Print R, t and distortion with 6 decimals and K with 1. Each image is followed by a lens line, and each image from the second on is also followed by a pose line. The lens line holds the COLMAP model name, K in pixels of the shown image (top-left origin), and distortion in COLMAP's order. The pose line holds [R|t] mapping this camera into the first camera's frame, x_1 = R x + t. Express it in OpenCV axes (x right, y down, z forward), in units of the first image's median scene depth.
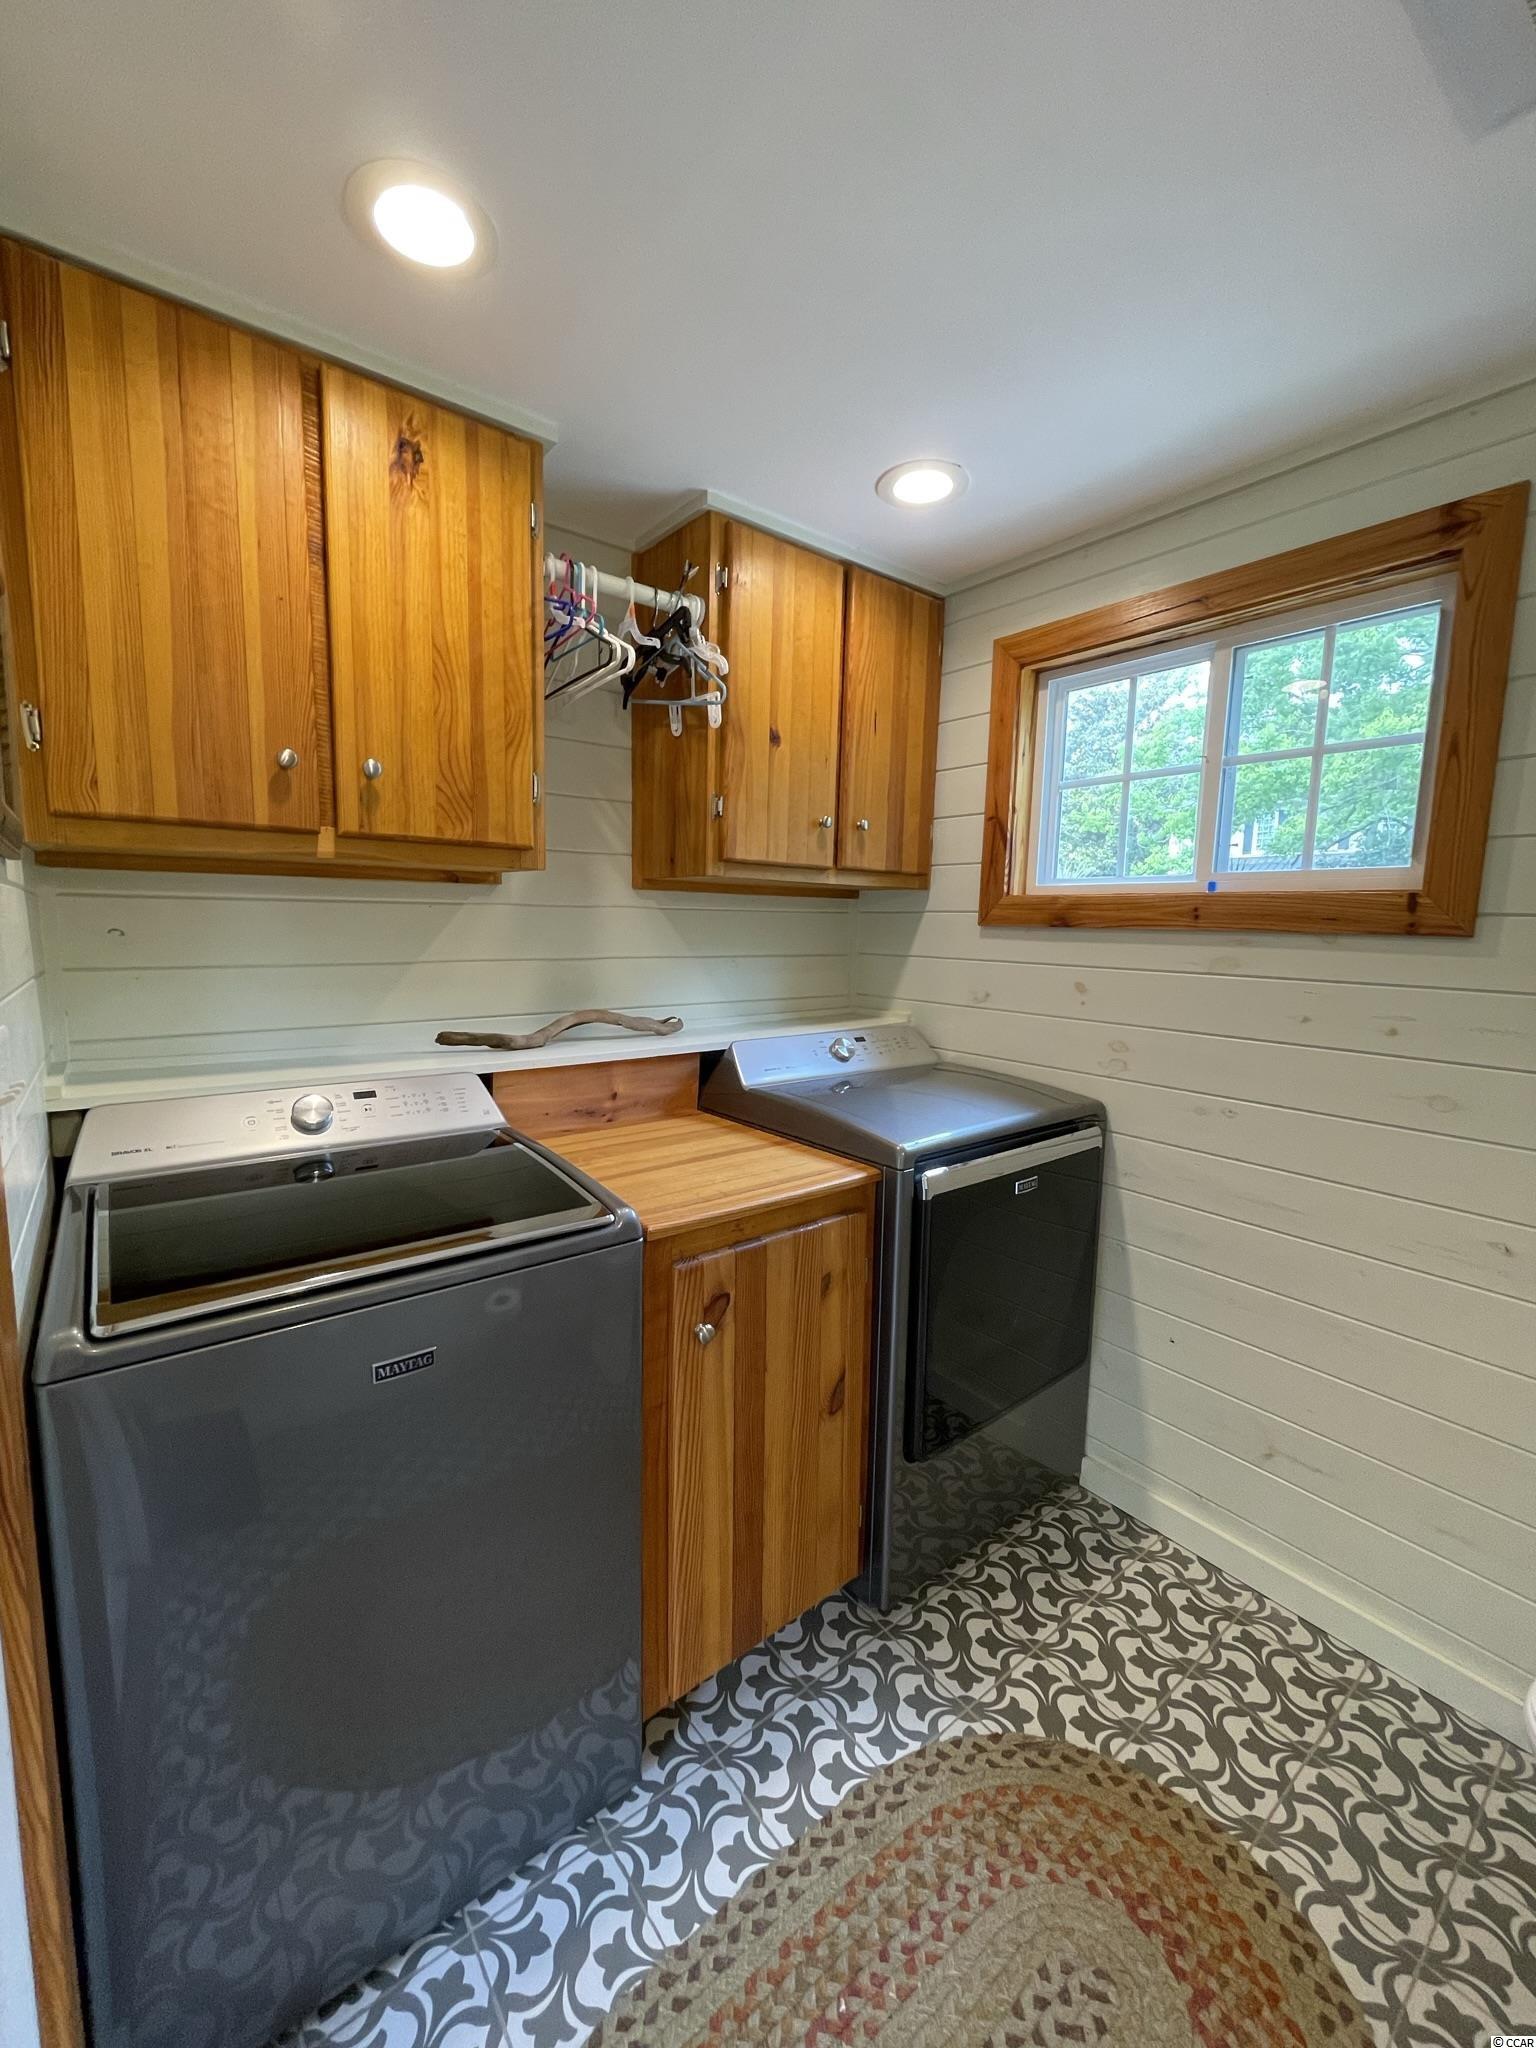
lens RADIAL K [[819.7, 0, 768.0], [0, 819.7, 1024.0], [0, 0, 1]] dist [-0.001311, -0.000619]
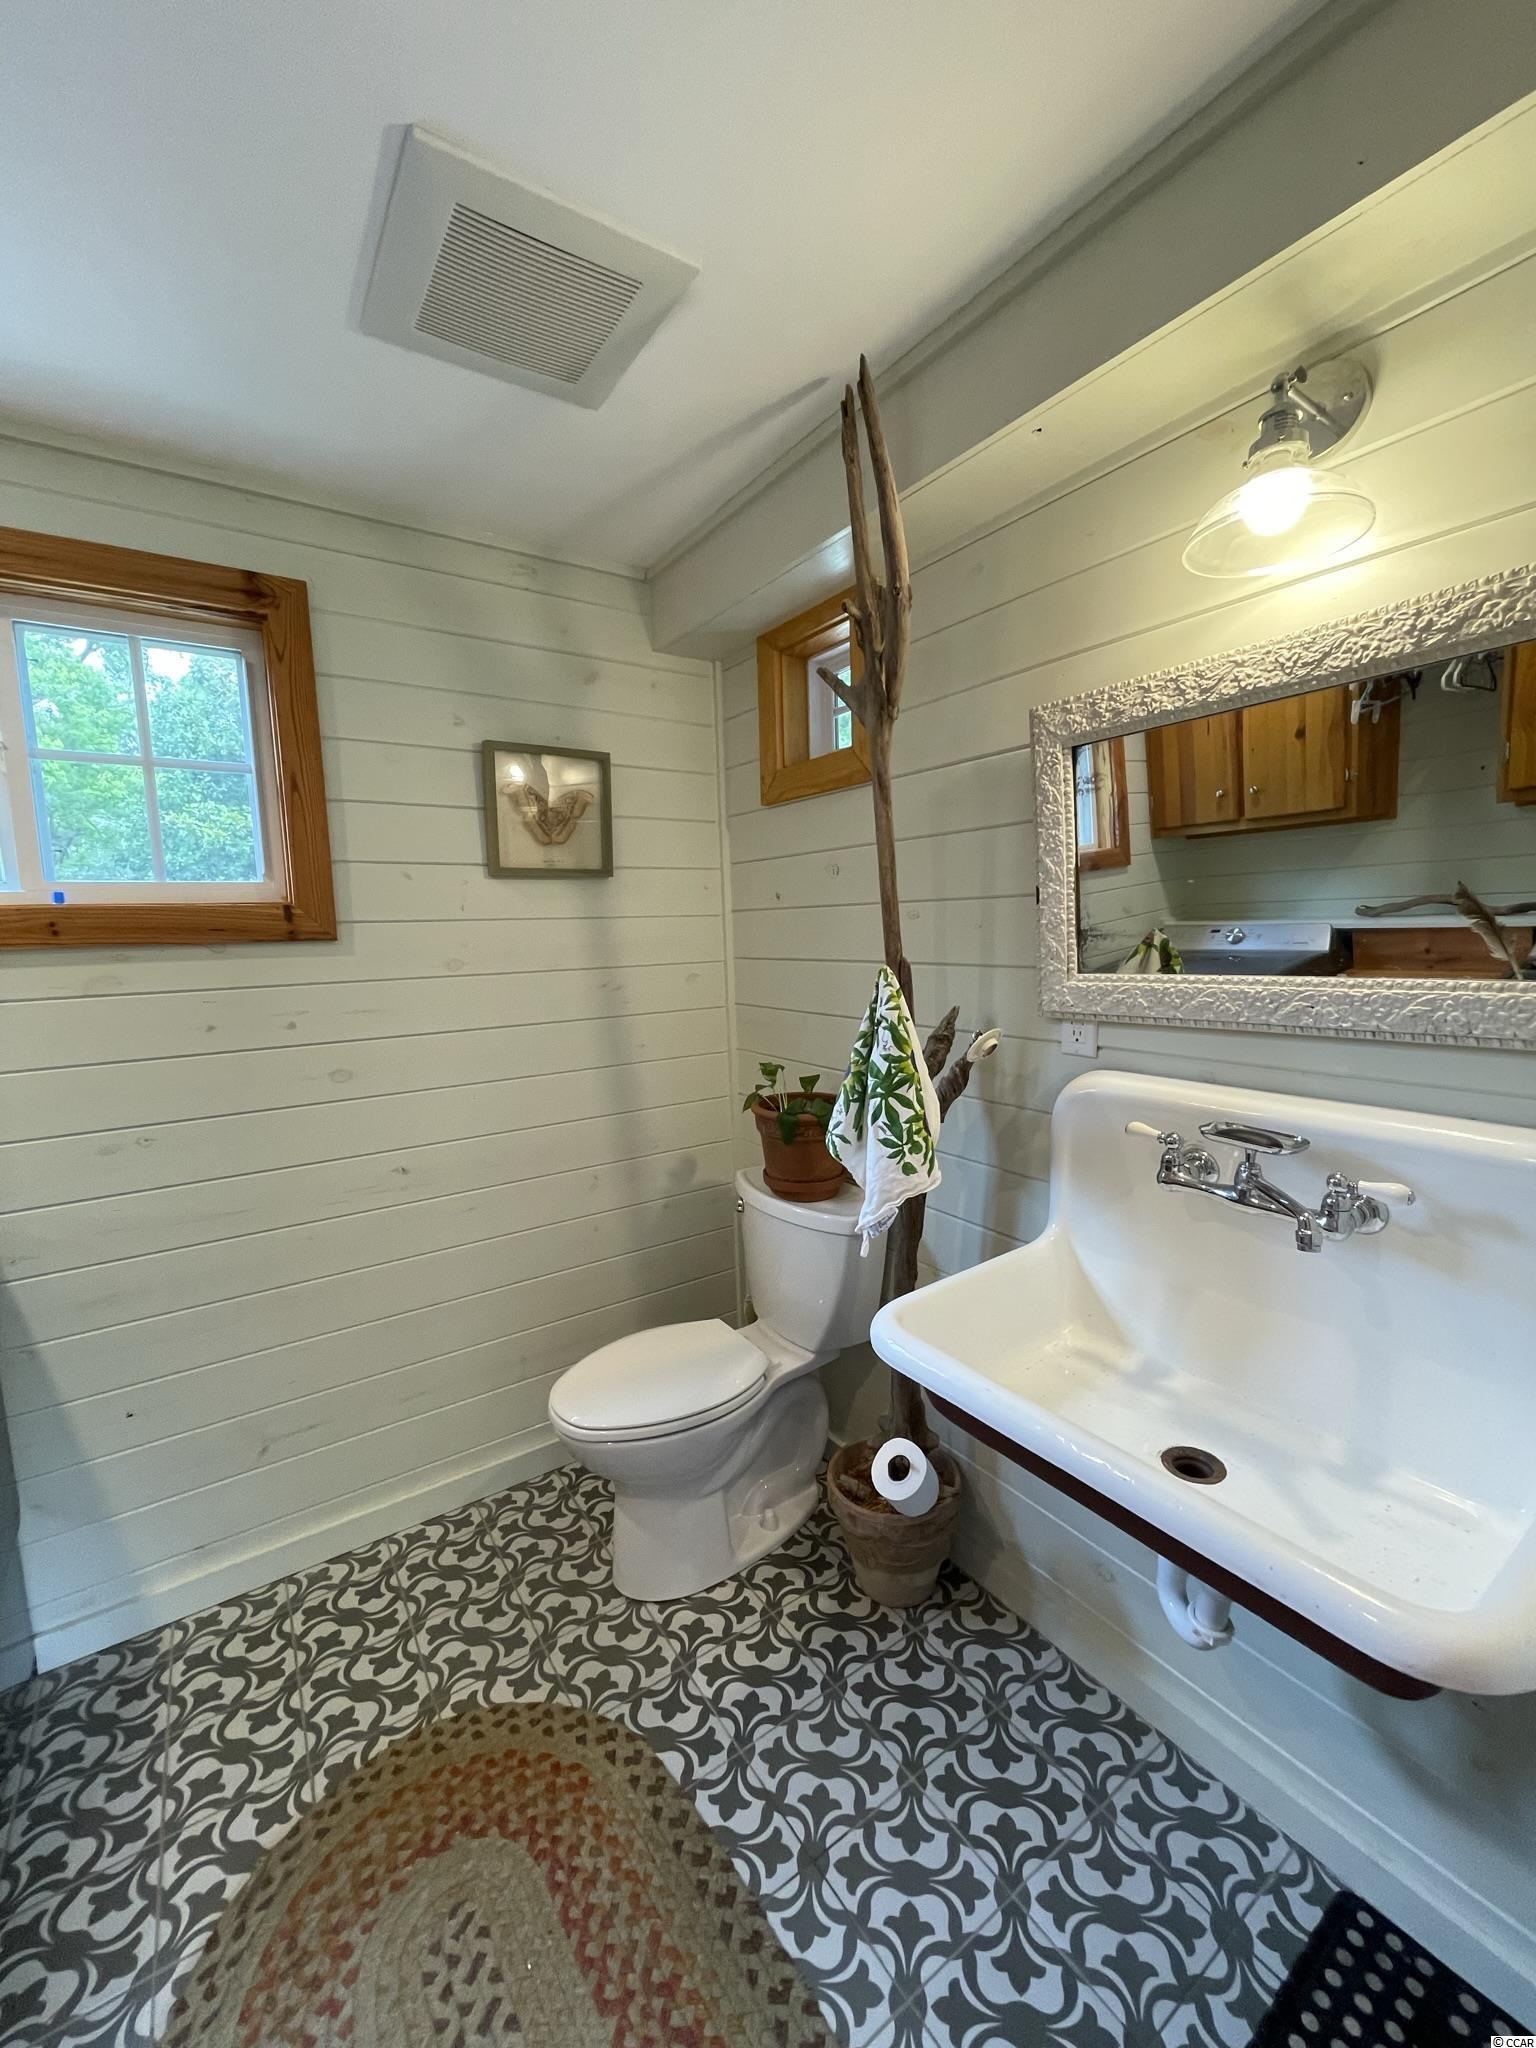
lens RADIAL K [[816.1, 0, 768.0], [0, 816.1, 1024.0], [0, 0, 1]] dist [-0.006153, -0.000328]
pose [[0.078081, -0.143672, 0.986540, -0.316510], [0.155862, 0.979152, 0.130260, -0.037523], [-0.984688, 0.143593, 0.098846, 0.230737]]
